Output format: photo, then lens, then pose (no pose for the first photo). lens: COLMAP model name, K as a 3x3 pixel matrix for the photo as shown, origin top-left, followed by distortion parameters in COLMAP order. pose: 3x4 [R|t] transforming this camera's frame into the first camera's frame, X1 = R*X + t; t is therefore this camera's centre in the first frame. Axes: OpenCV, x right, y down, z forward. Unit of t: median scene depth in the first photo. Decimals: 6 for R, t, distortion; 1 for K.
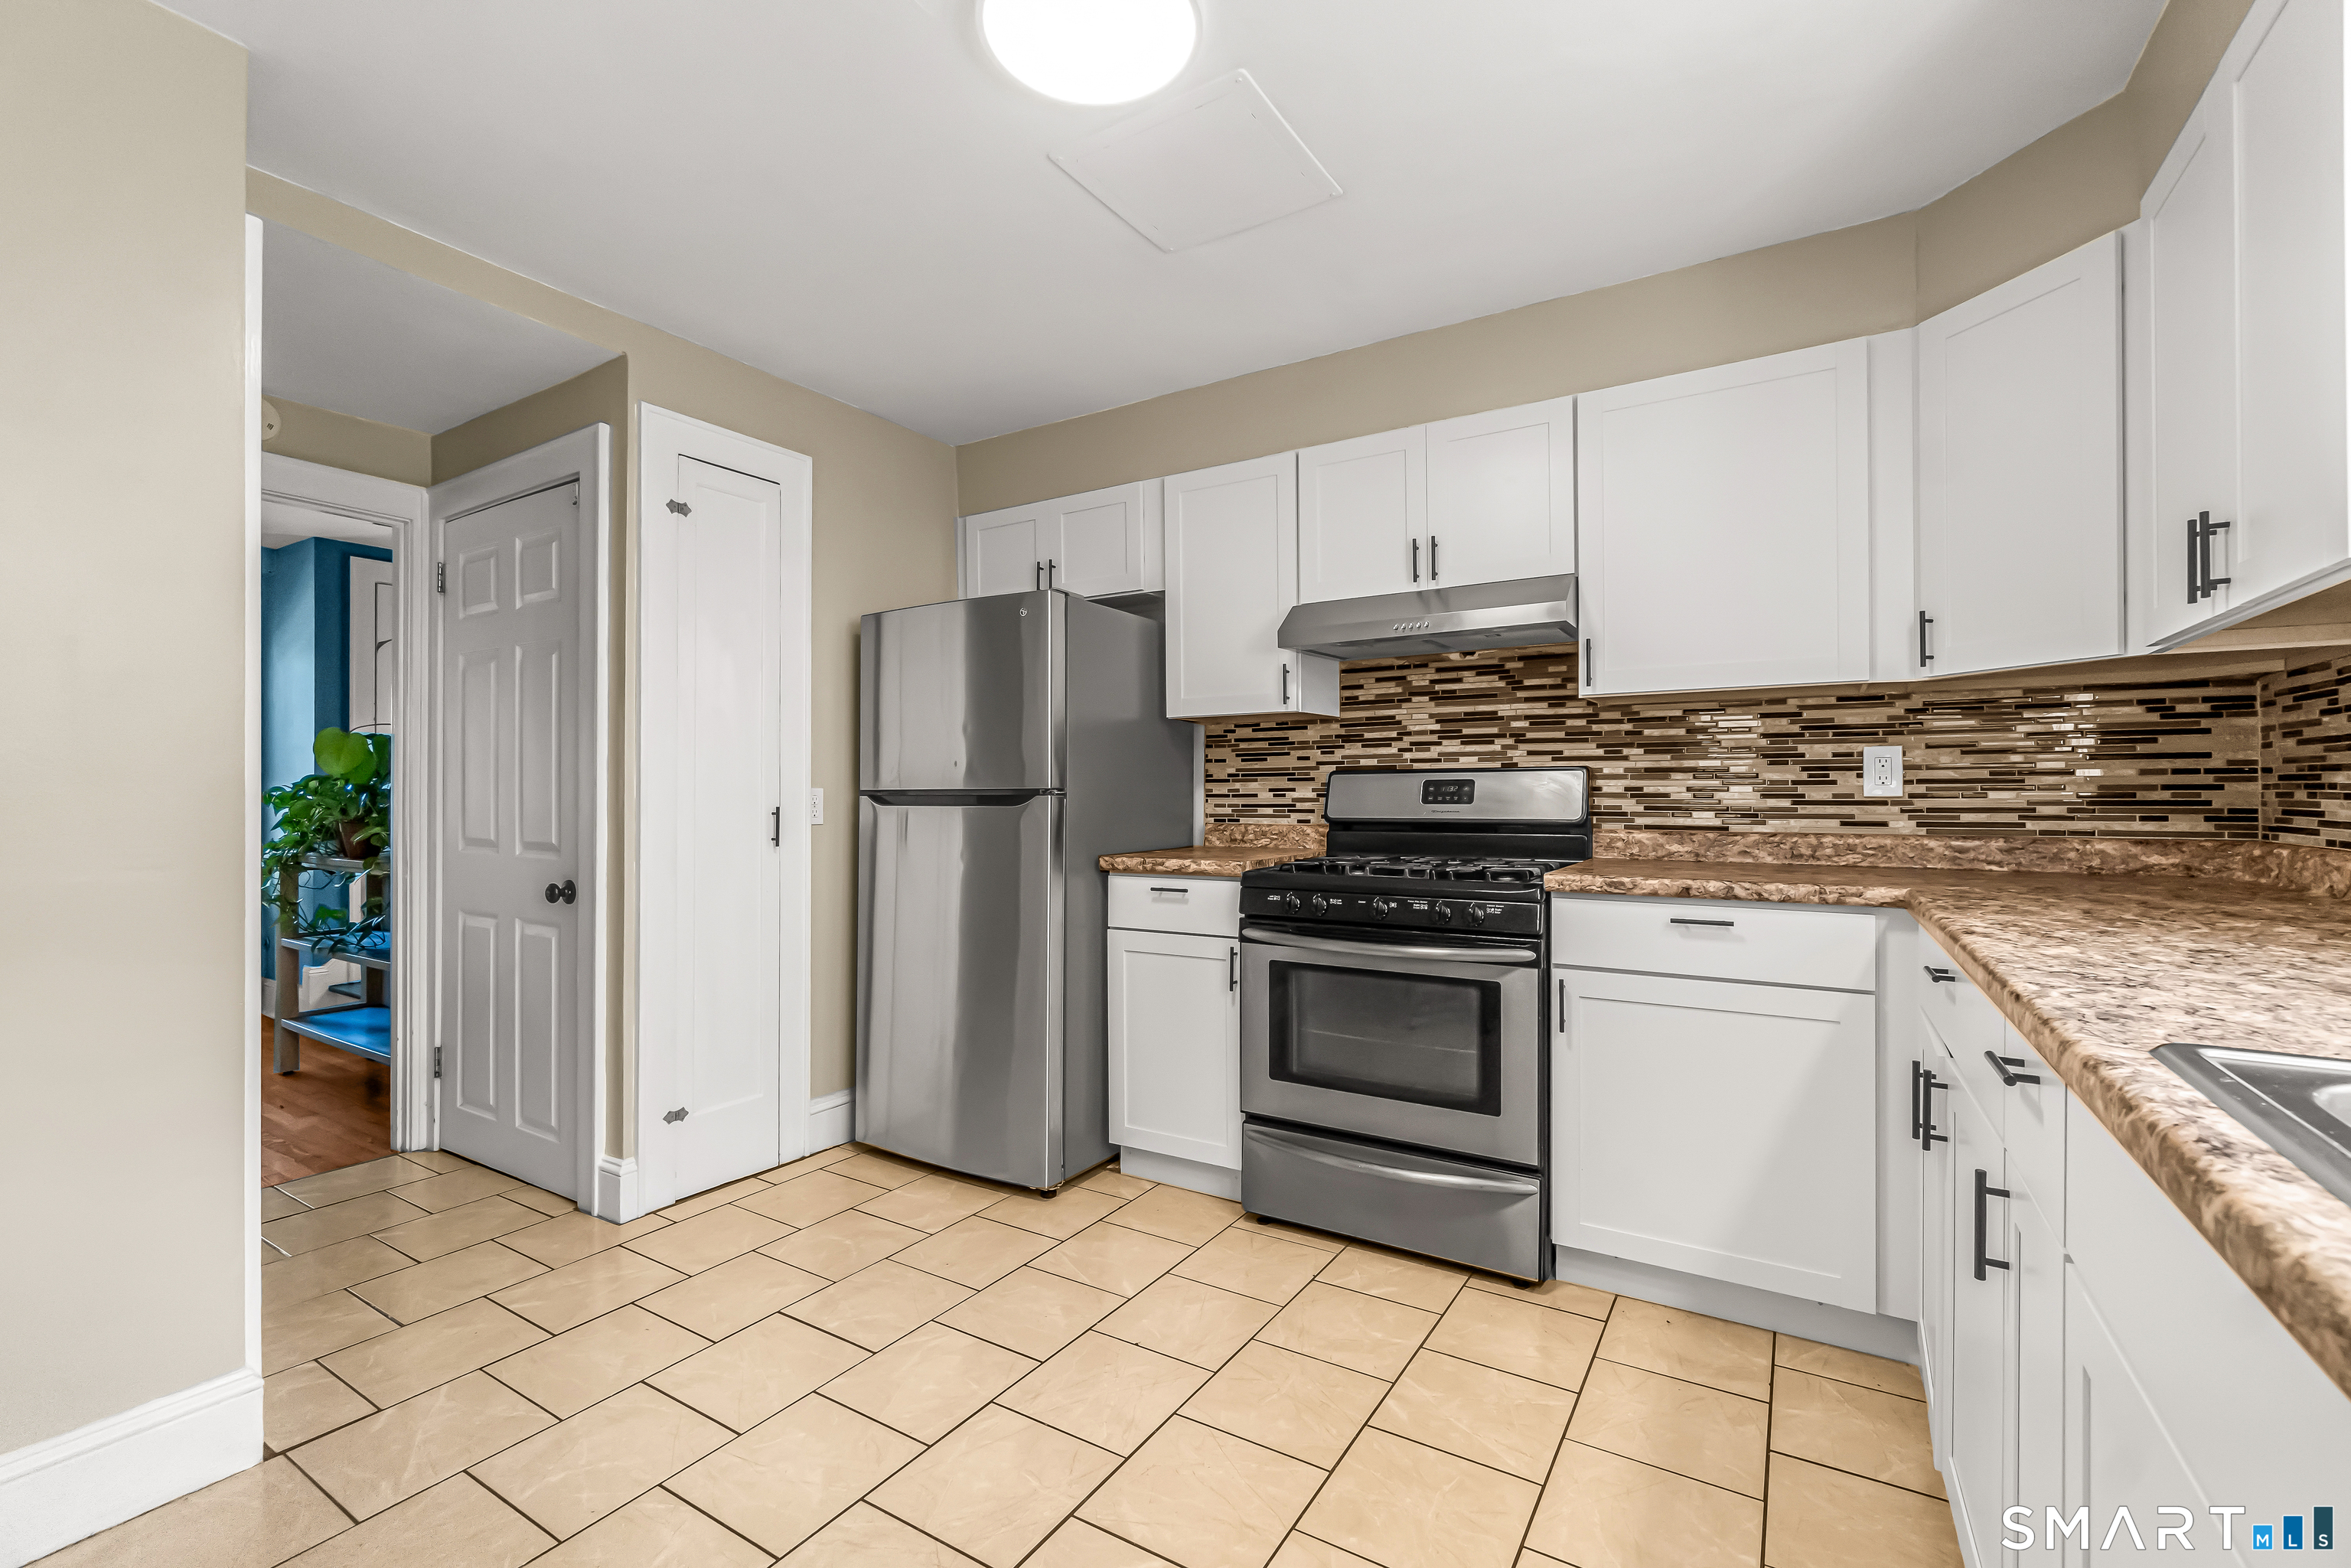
lens RADIAL K [[1020.3, 0, 1163.1], [0, 1020.3, 786.9], [0, 0, 1]] dist [-0.001506, -0.000757]
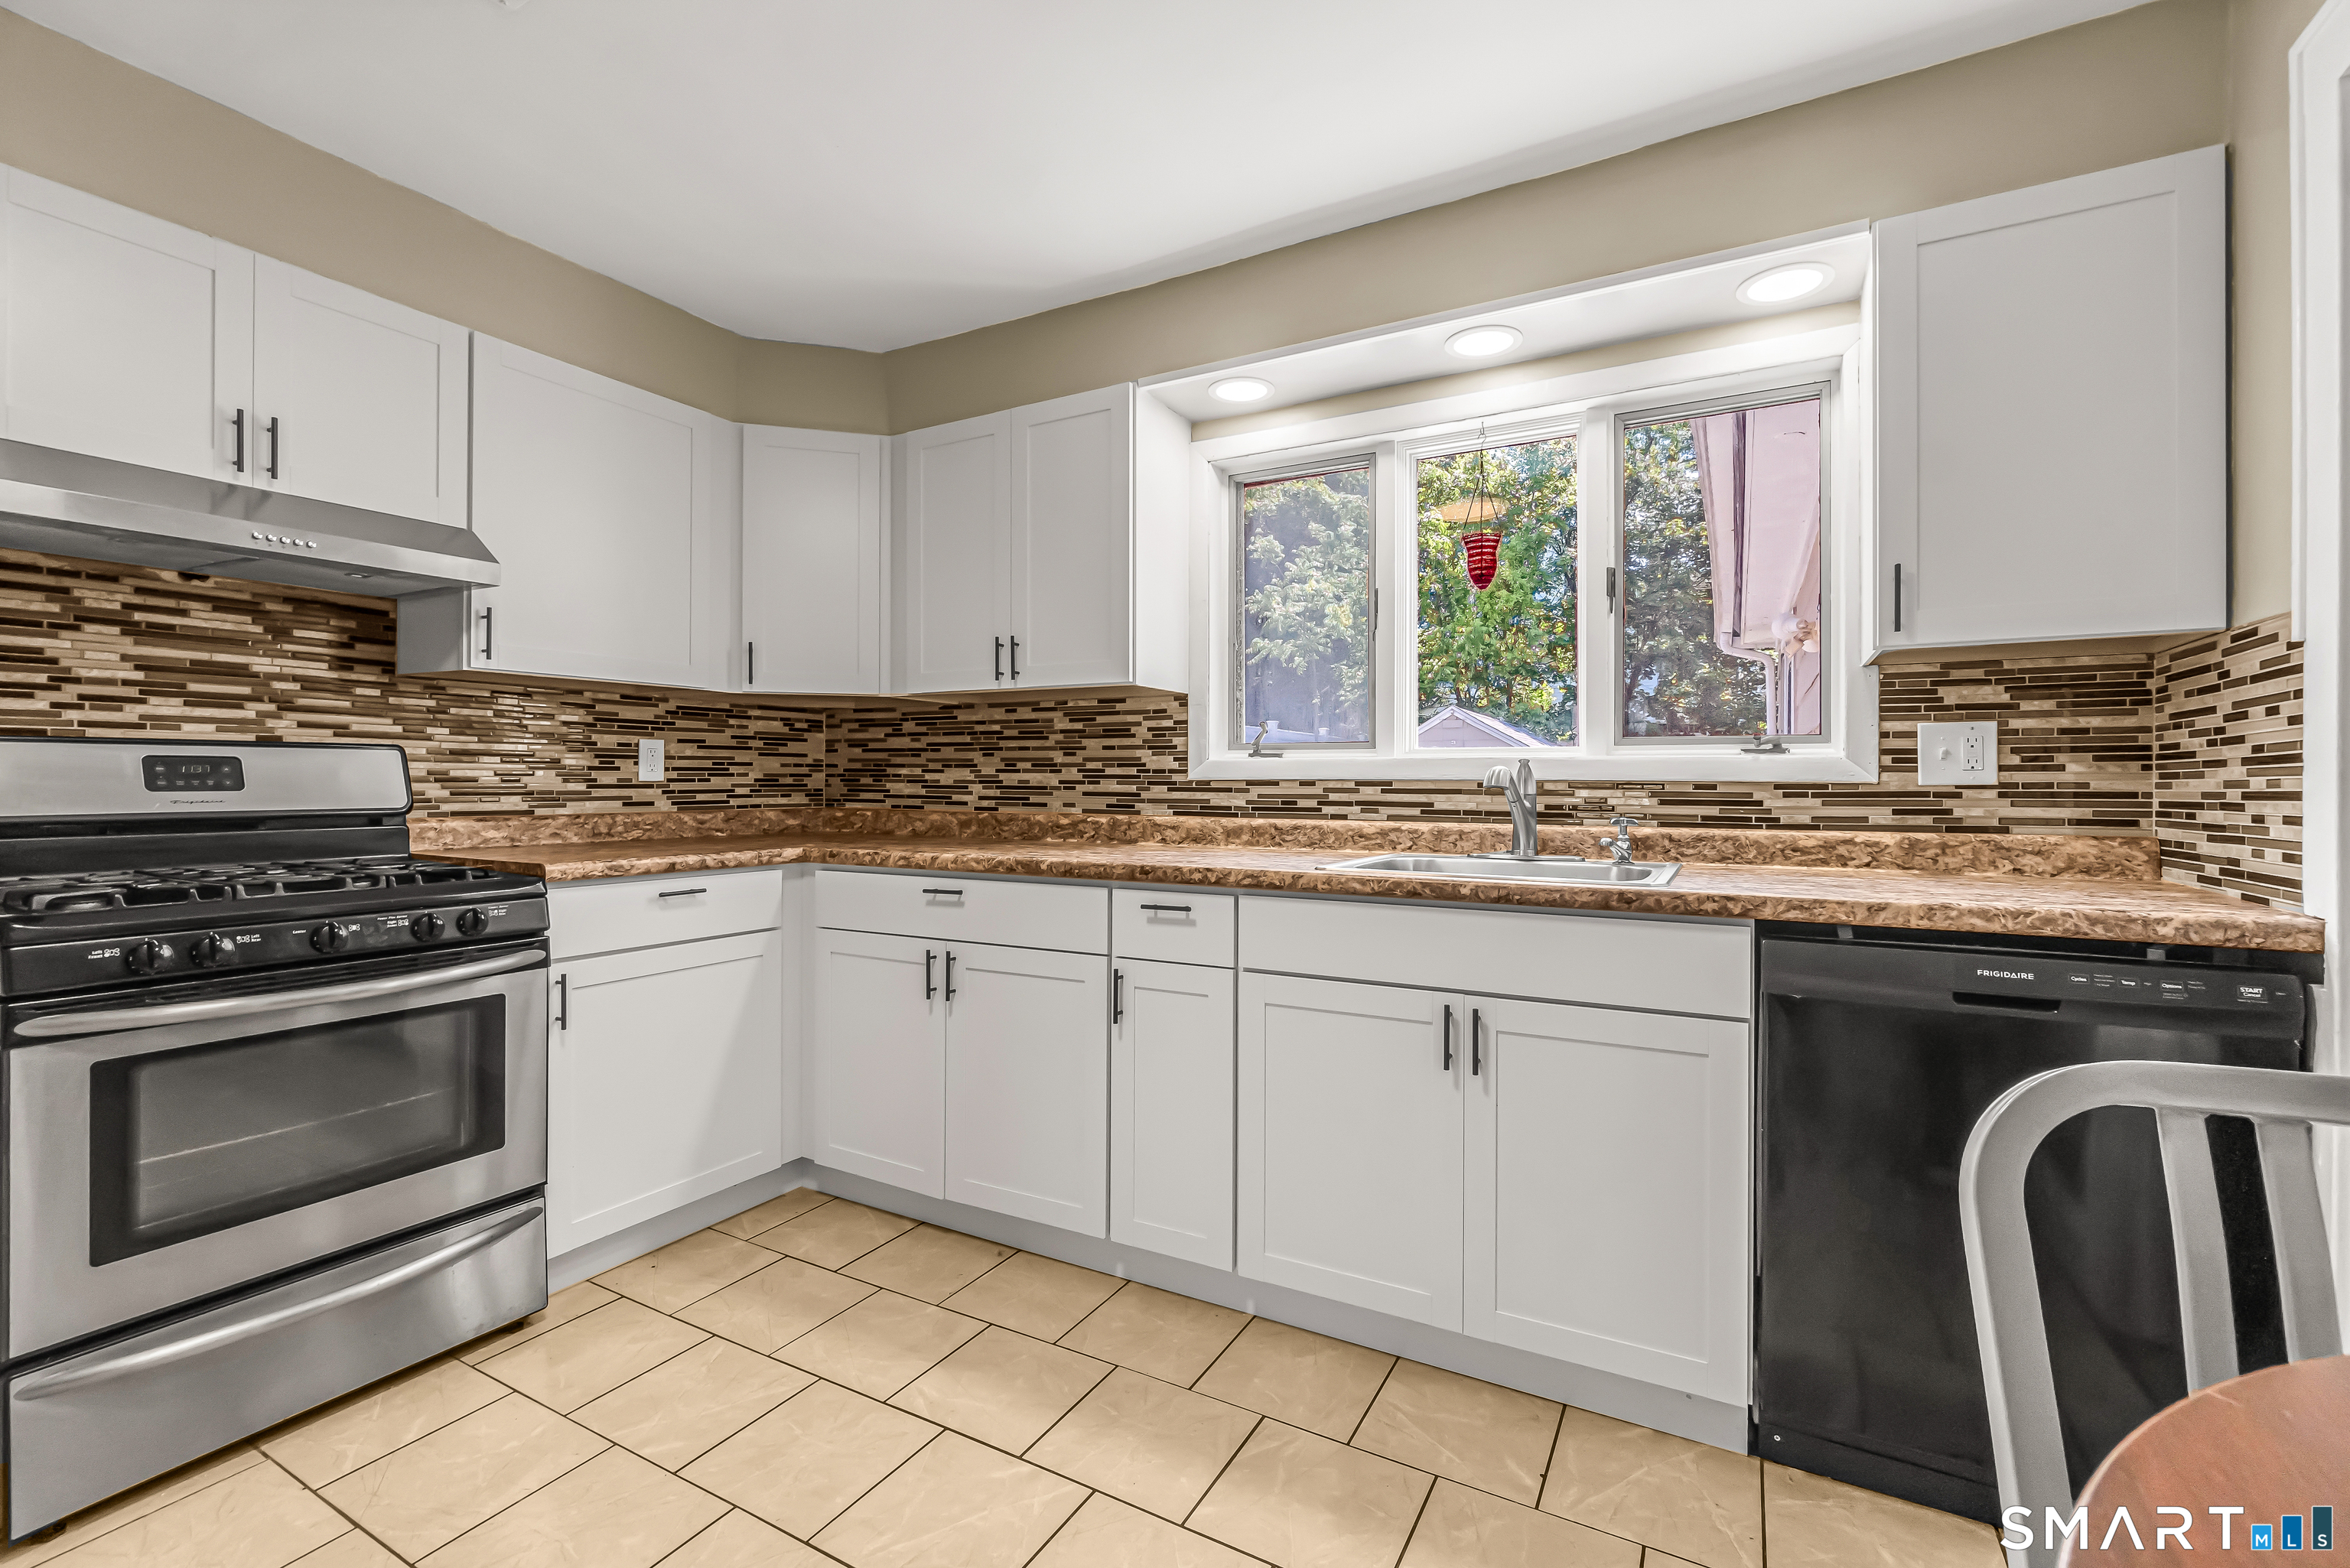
lens RADIAL K [[1019.9, 0, 1167.9], [0, 1019.9, 781.0], [0, 0, 1]] dist [-0.001506, -0.000757]
pose [[-0.052533, 0.001199, 0.998618, -0.476556], [-0.009935, 0.999949, -0.001724, 0.004798], [-0.998570, -0.010012, -0.052518, 0.402645]]
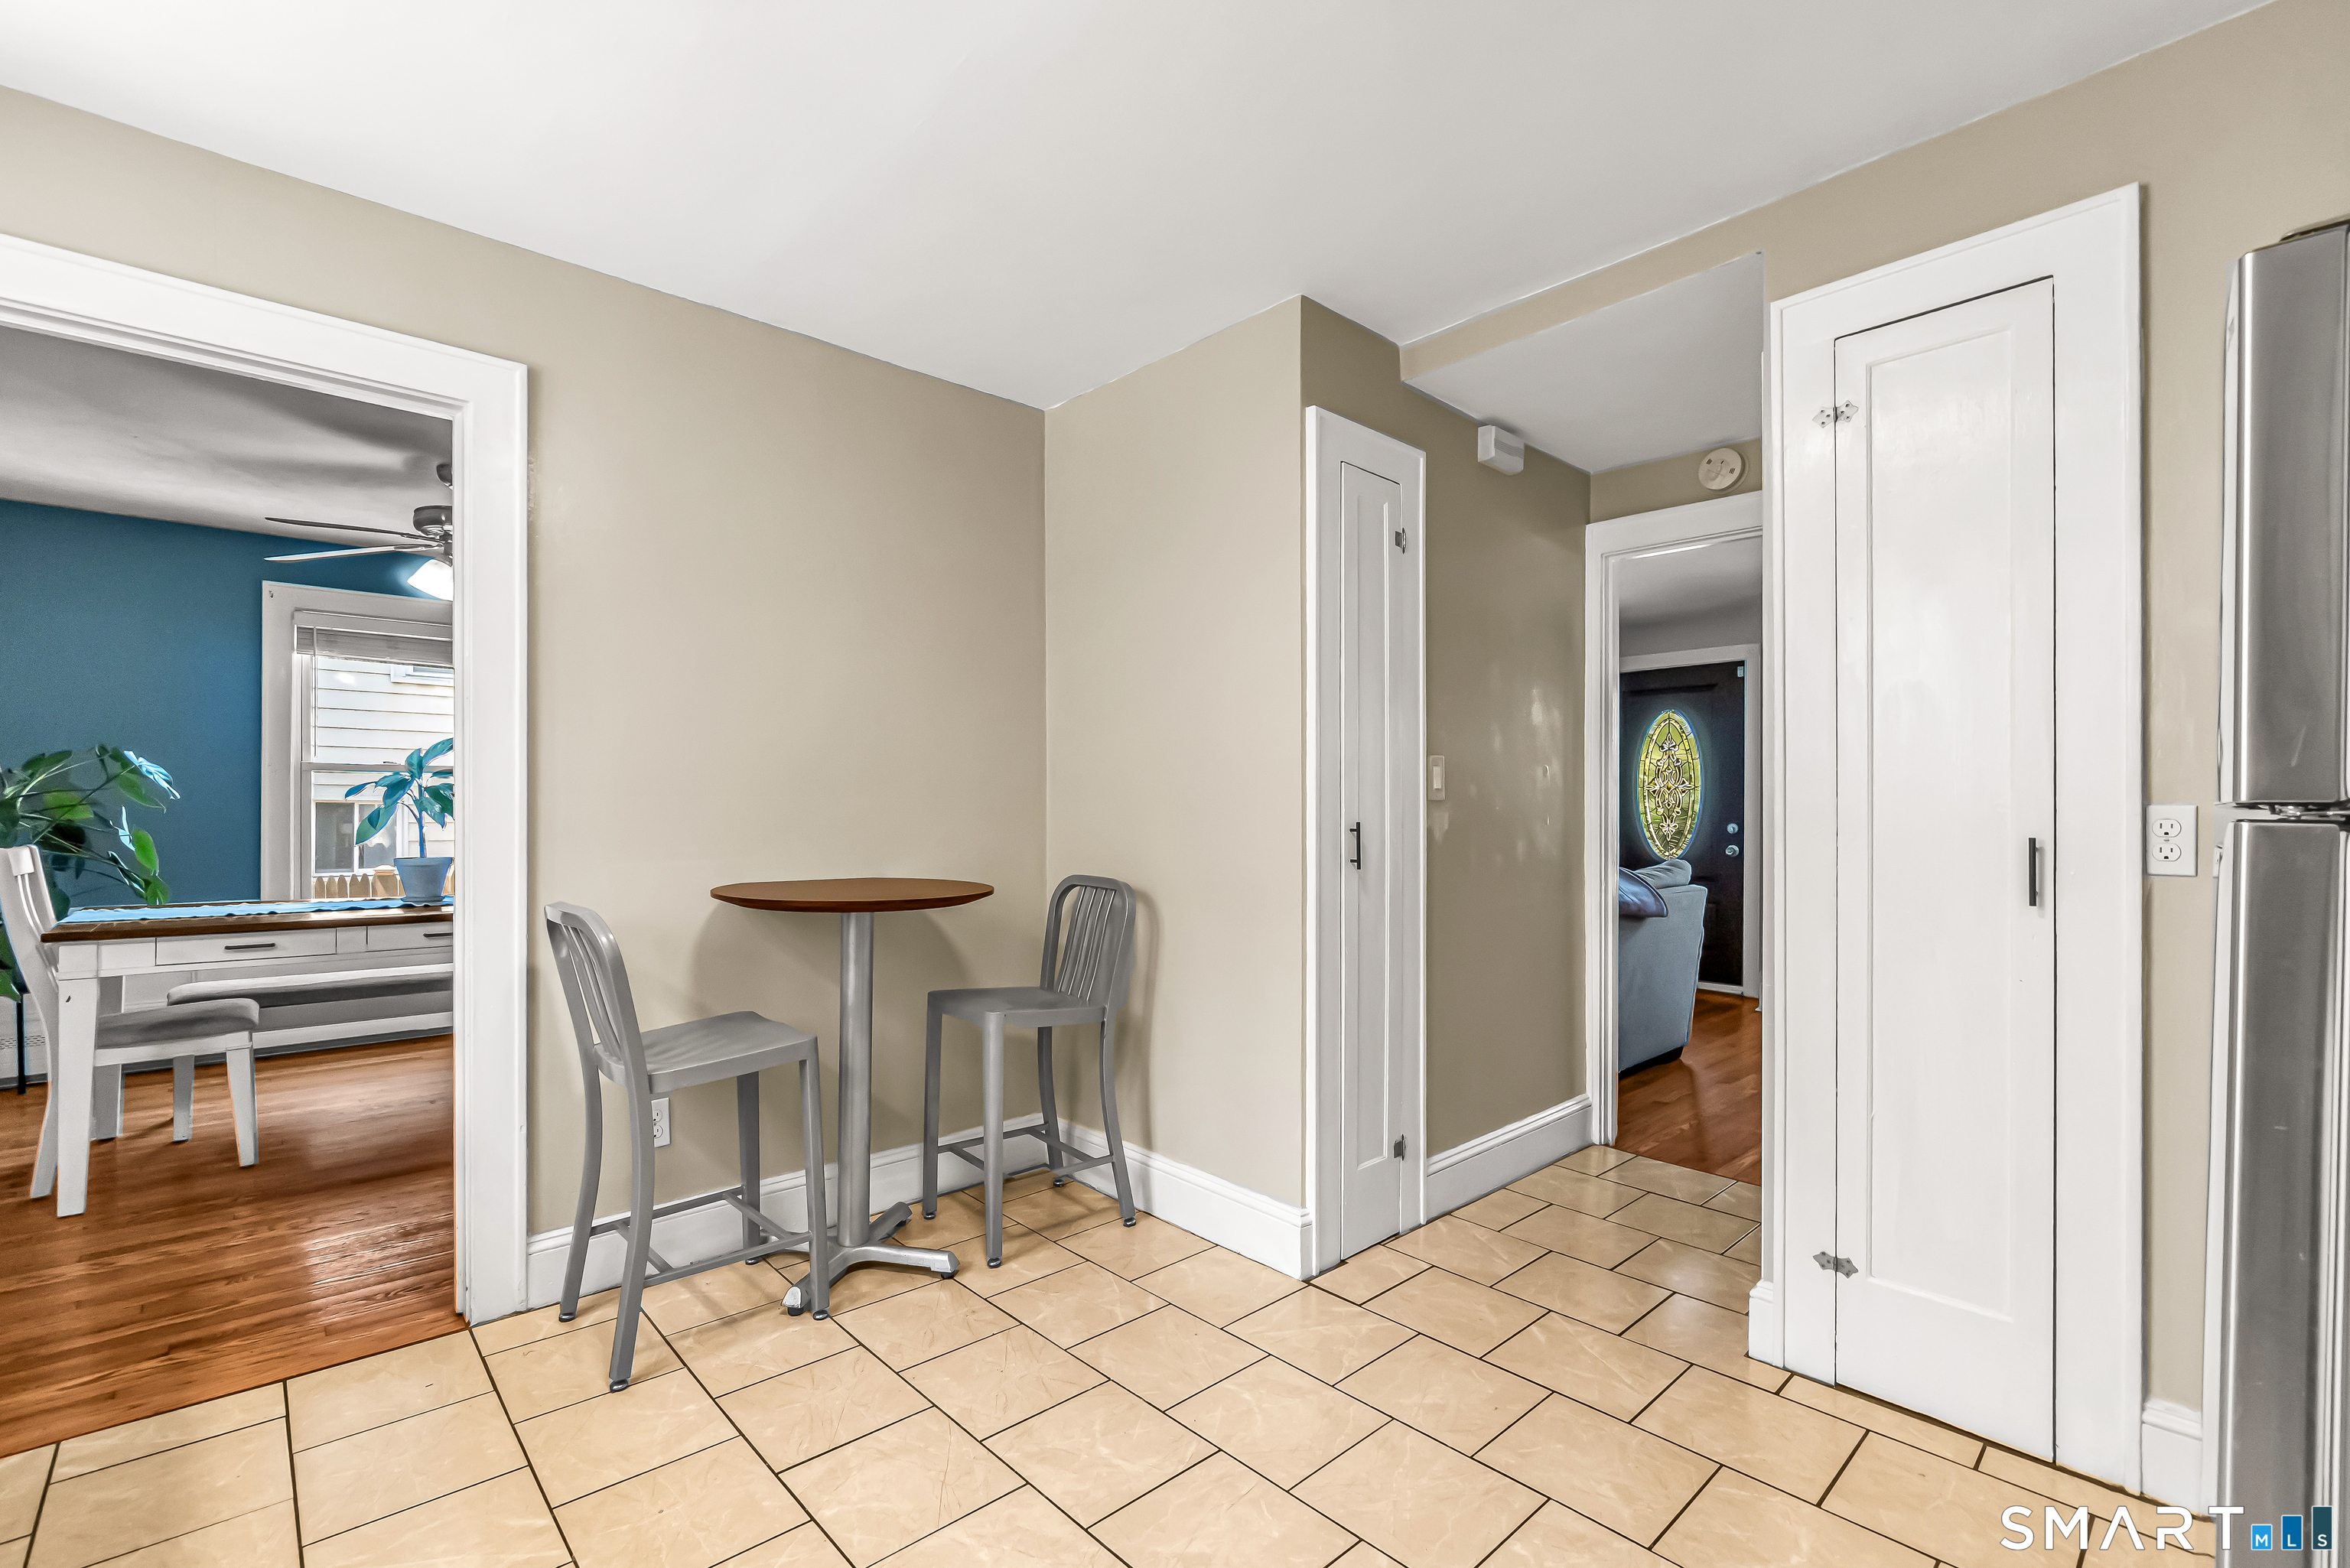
lens RADIAL K [[1019.9, 0, 1155.5], [0, 1019.9, 816.9], [0, 0, 1]] dist [-0.001506, -0.000757]
pose [[-0.270489, -0.001069, -0.962723, 0.336271], [0.003079, 0.999993, -0.001976, 0.010586], [0.962718, -0.003498, -0.270484, 0.736026]]
